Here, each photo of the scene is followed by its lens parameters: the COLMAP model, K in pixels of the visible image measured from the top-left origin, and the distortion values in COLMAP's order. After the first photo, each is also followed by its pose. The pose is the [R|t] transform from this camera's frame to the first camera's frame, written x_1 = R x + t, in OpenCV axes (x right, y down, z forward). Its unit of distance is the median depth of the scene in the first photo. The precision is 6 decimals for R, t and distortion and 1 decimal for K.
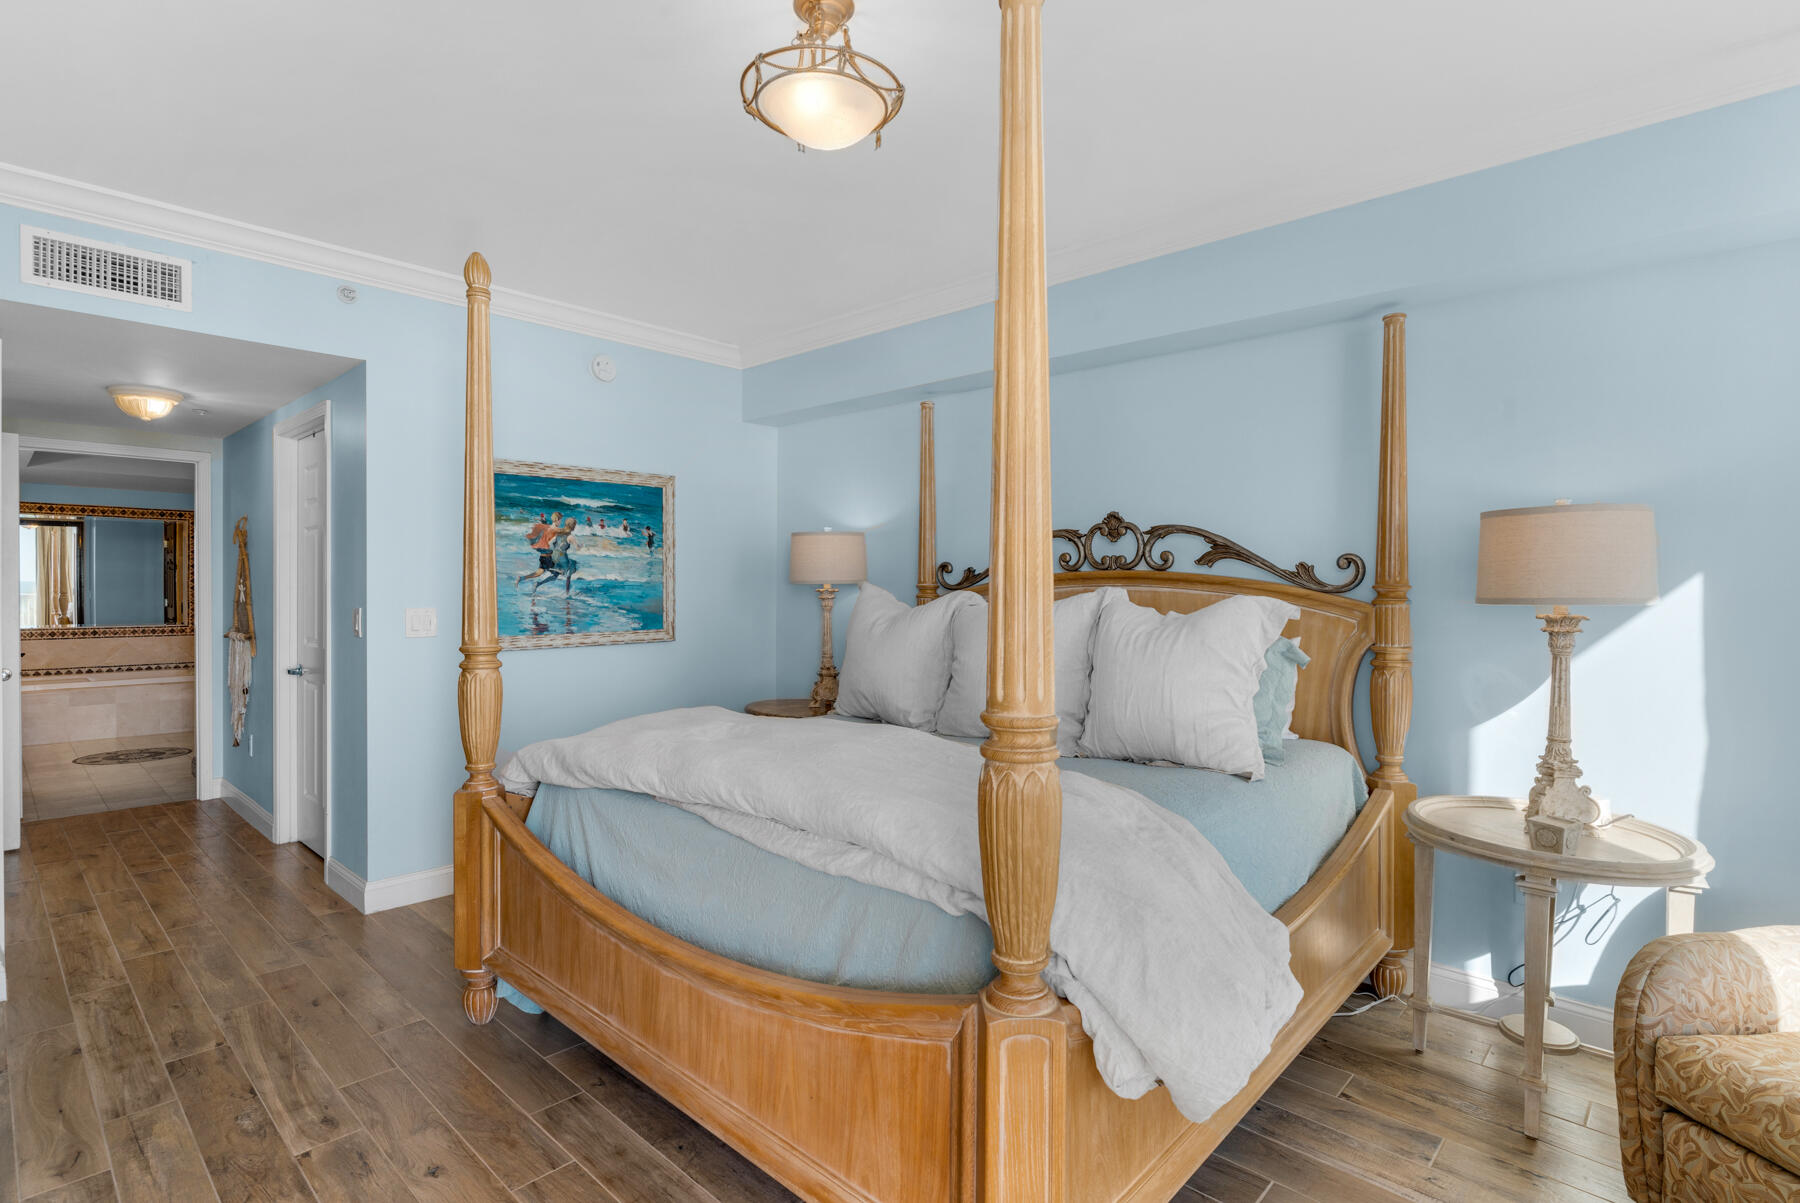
lens RADIAL K [[895.0, 0, 907.4], [0, 895.0, 595.2], [0, 0, 1]] dist [-0.003152, 0.001417]
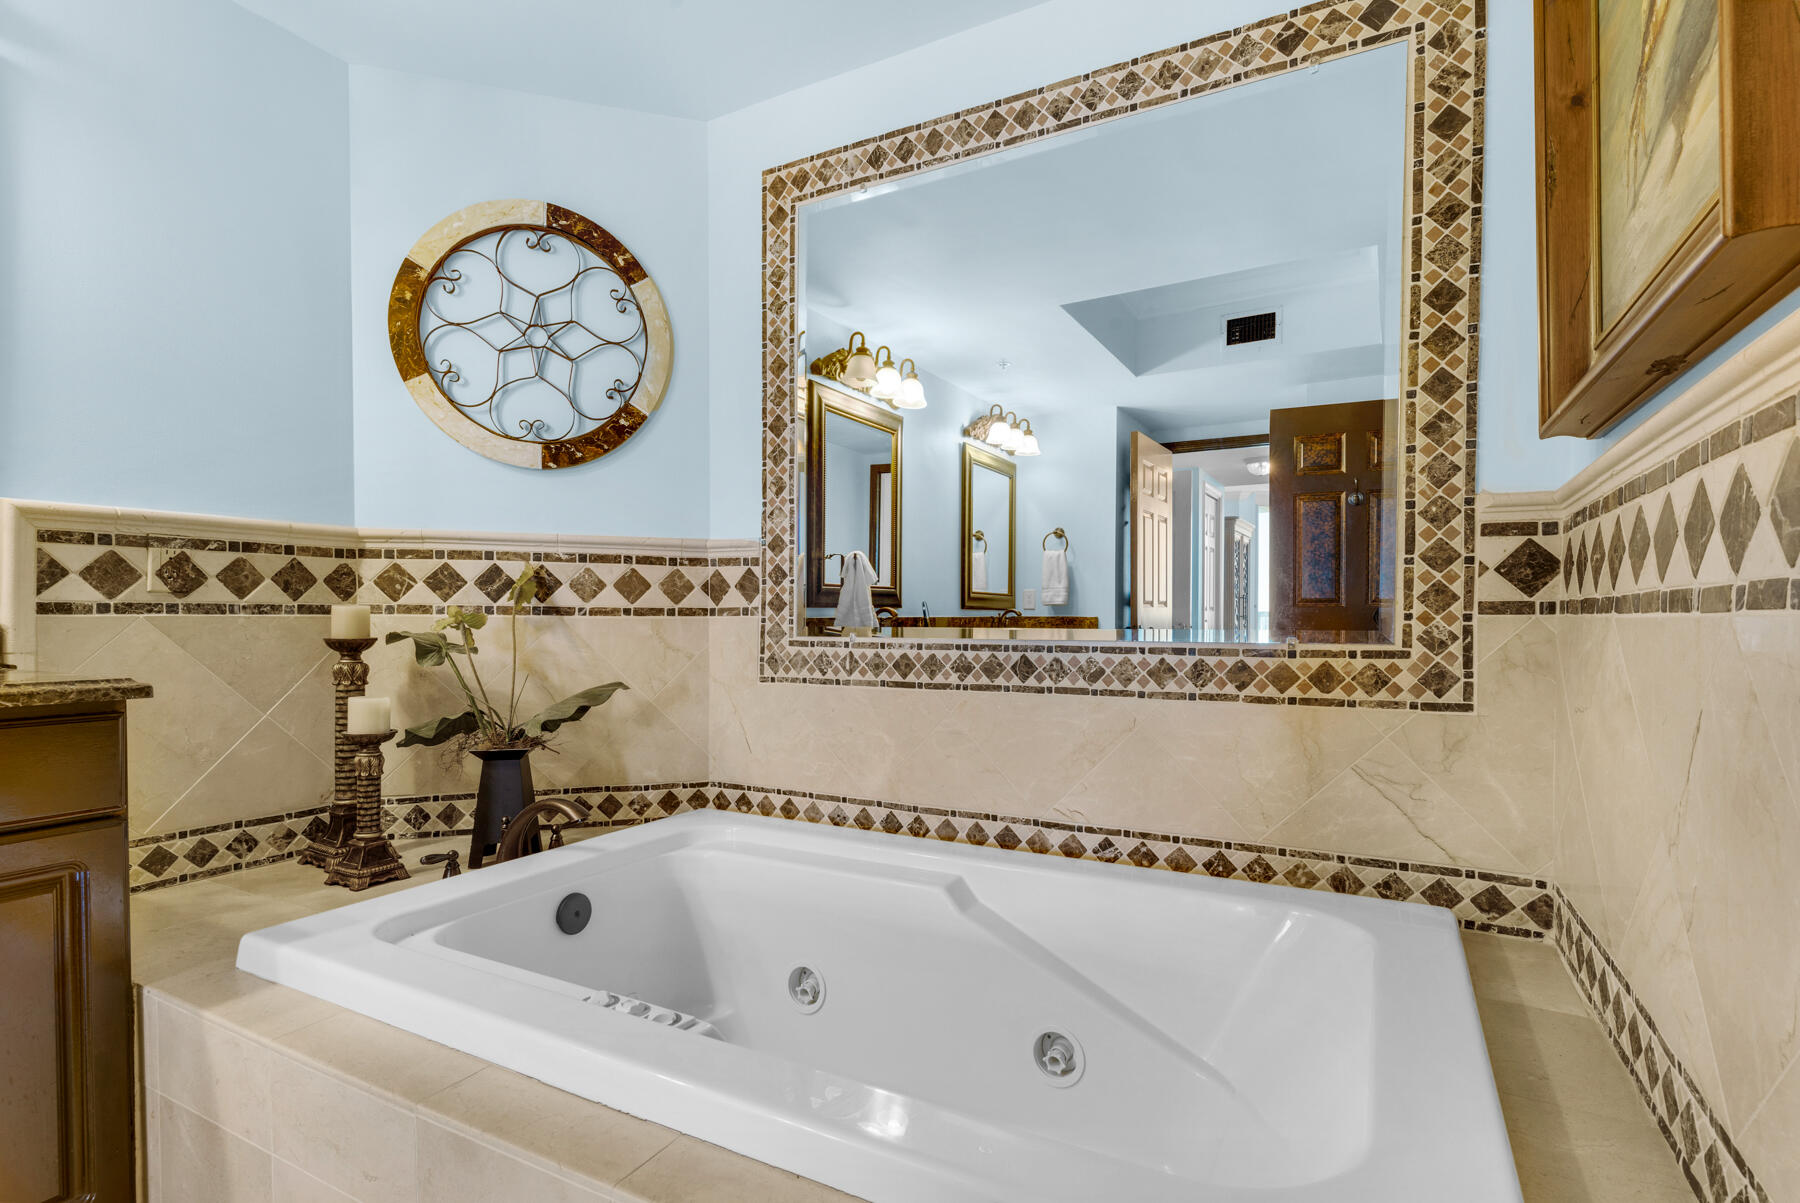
lens RADIAL K [[865.8, 0, 932.6], [0, 865.8, 629.4], [0, 0, 1]] dist [0.002160, -0.002022]
pose [[0.214799, 0.027386, -0.976274, -1.101478], [0.001045, 0.999600, 0.028270, 0.040901], [0.976658, -0.007093, 0.214684, 1.455785]]
